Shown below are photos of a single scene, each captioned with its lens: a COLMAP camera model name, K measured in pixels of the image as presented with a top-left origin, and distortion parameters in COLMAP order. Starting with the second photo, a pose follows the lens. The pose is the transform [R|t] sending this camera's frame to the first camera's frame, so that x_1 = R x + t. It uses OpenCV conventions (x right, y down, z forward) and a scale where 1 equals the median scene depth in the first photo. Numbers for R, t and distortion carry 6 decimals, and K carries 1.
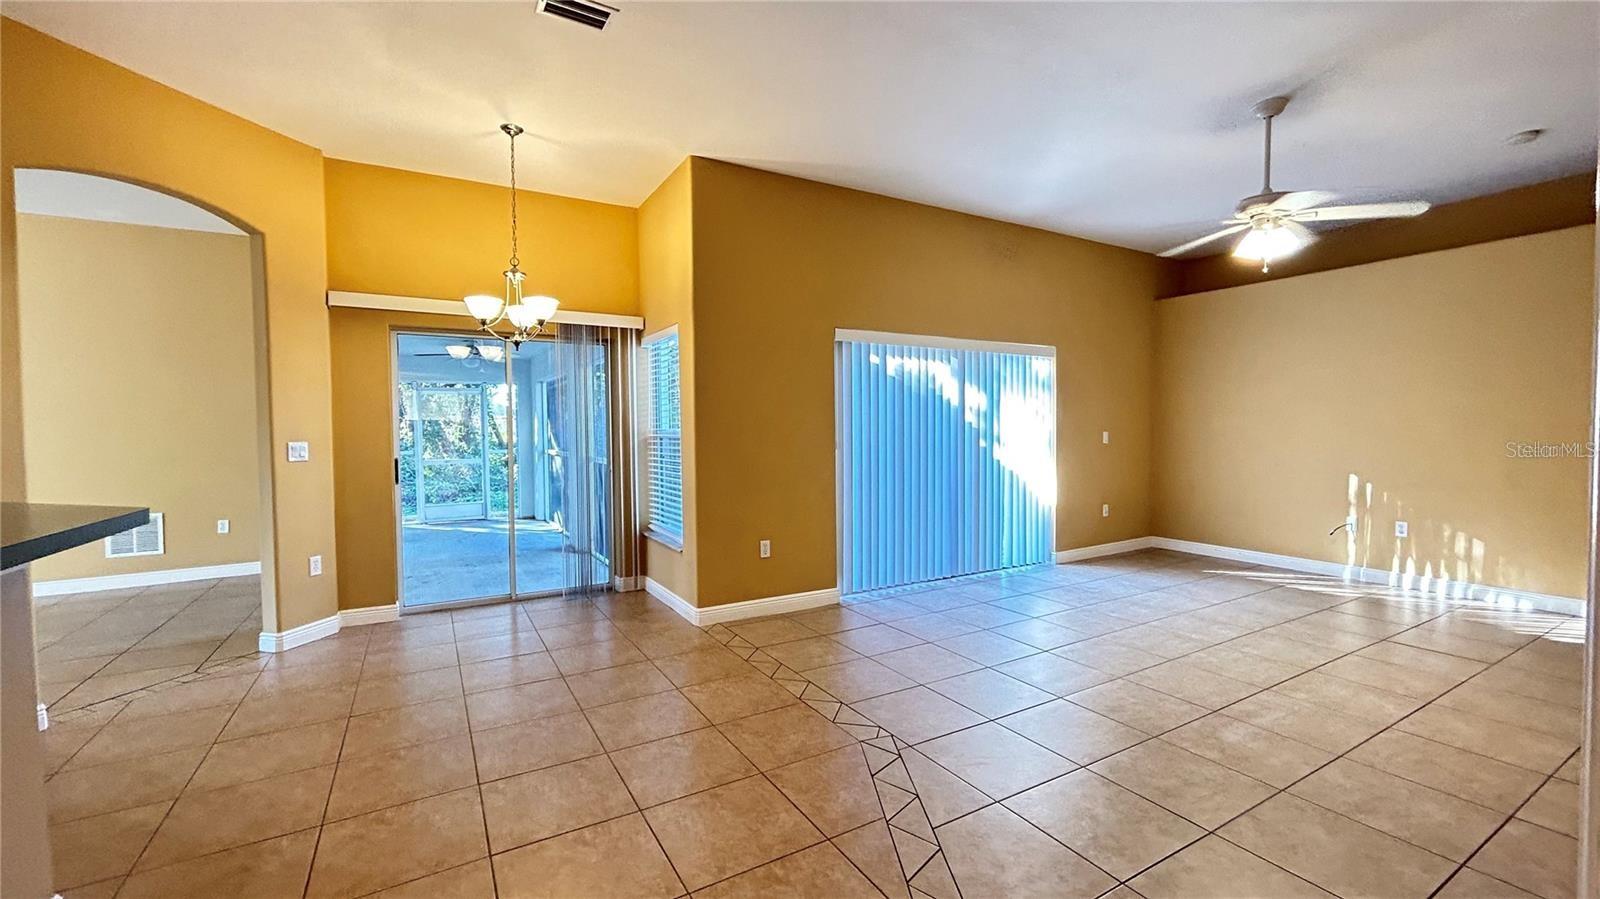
lens RADIAL K [[648.7, 0, 802.5], [0, 648.7, 443.7], [0, 0, 1]] dist [0.001195, 0.001002]
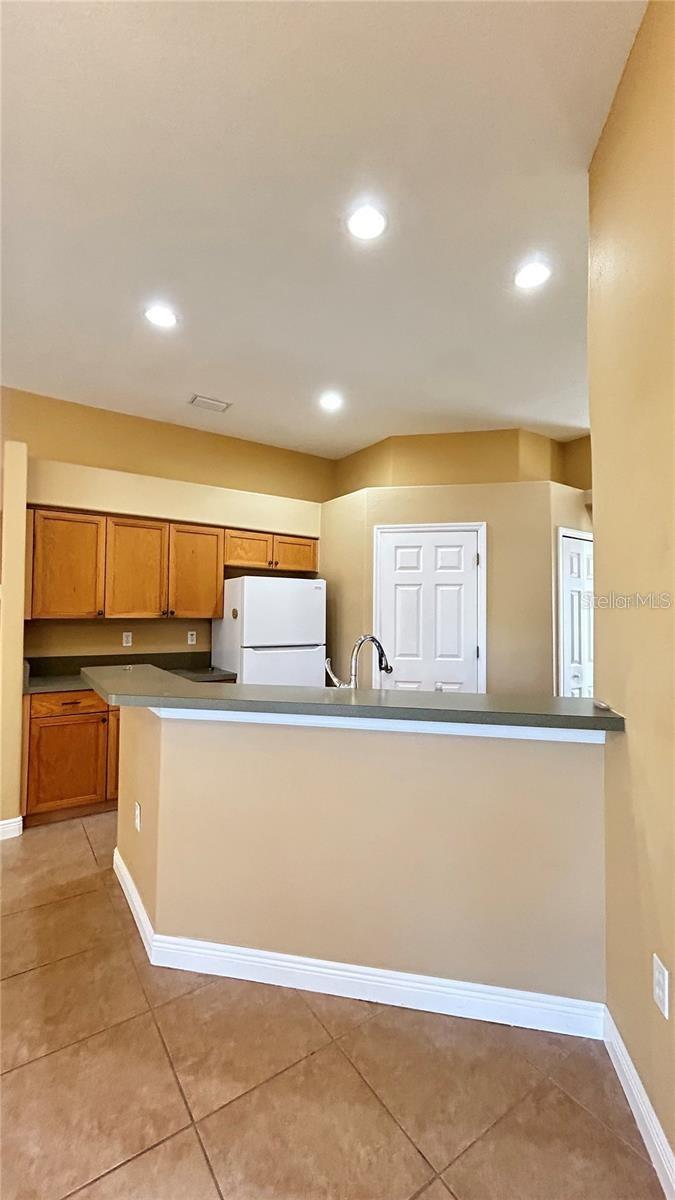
lens RADIAL K [[486.6, 0, 340.4], [0, 486.6, 600.8], [0, 0, 1]] dist [0.001195, 0.001002]
pose [[-0.997089, -0.002471, -0.076210, -0.656478], [-0.002459, 0.999997, -0.000252, -0.046098], [0.076211, -0.000064, -0.997092, 0.959772]]
